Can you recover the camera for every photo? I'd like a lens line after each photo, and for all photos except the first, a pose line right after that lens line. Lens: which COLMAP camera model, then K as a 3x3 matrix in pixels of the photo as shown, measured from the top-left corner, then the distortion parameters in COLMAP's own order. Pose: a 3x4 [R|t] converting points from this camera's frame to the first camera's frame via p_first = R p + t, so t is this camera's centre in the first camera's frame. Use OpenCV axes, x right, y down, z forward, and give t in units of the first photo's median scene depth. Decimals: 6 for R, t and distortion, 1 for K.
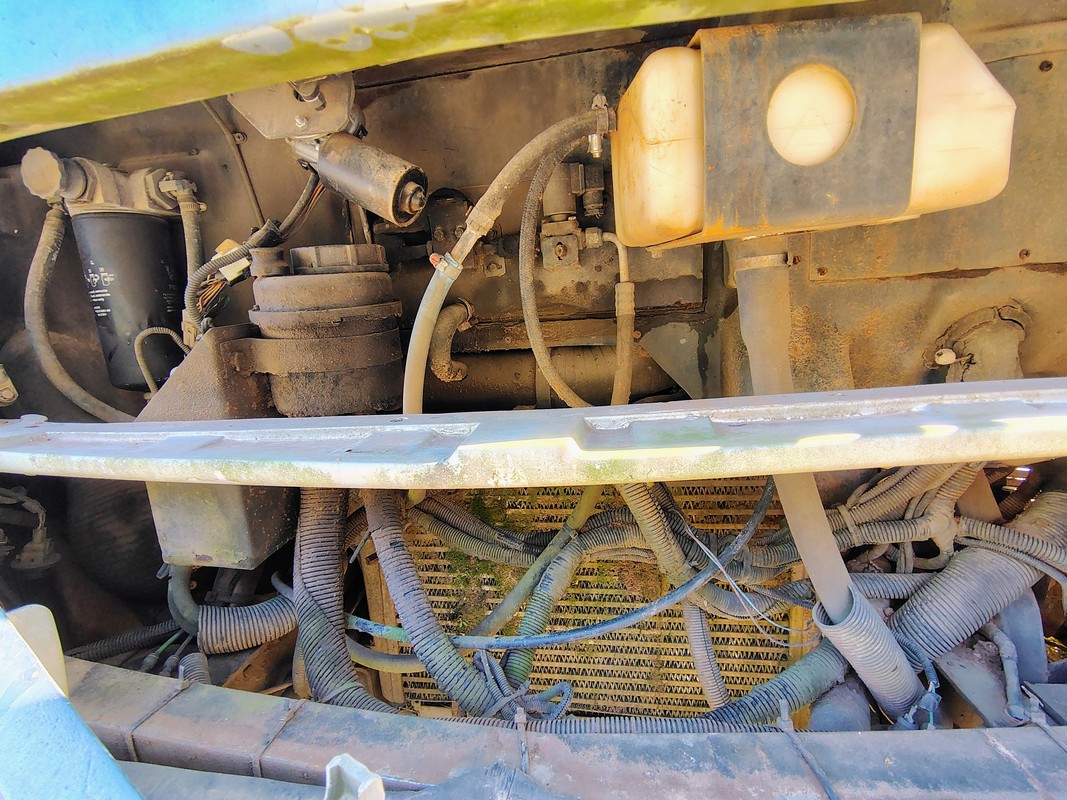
lens RADIAL K [[503.0, 0, 536.9], [0, 503.0, 407.2], [0, 0, 1]] dist [0.000847, -0.003815]
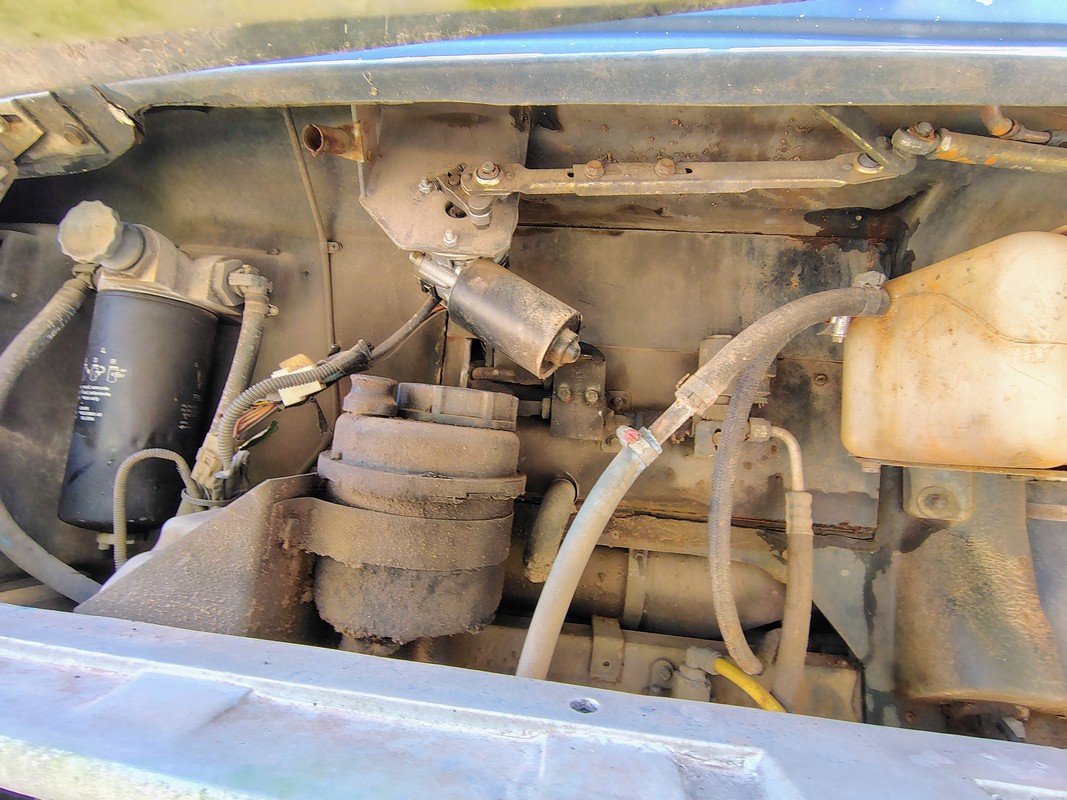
lens RADIAL K [[497.0, 0, 537.0], [0, 497.0, 410.4], [0, 0, 1]] dist [-0.007831, 0.001476]
pose [[0.984611, 0.165070, 0.057388, -0.300944], [-0.141085, 0.944586, -0.296398, -0.083832], [-0.103135, 0.283740, 0.953339, 0.280129]]
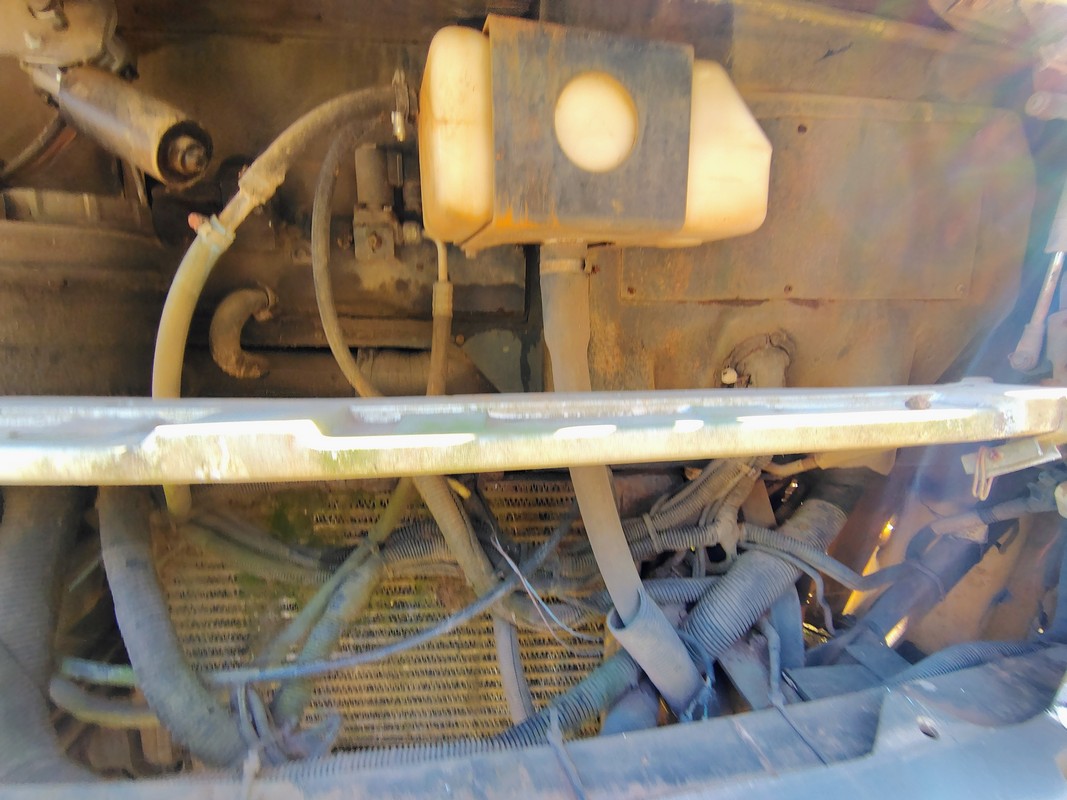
lens RADIAL K [[497.0, 0, 537.0], [0, 497.0, 410.4], [0, 0, 1]] dist [-0.007831, 0.001476]
pose [[0.968664, 0.041455, 0.244891, 0.134488], [-0.030925, 0.998431, -0.046691, 0.038228], [-0.246442, 0.037655, 0.968426, 0.047078]]
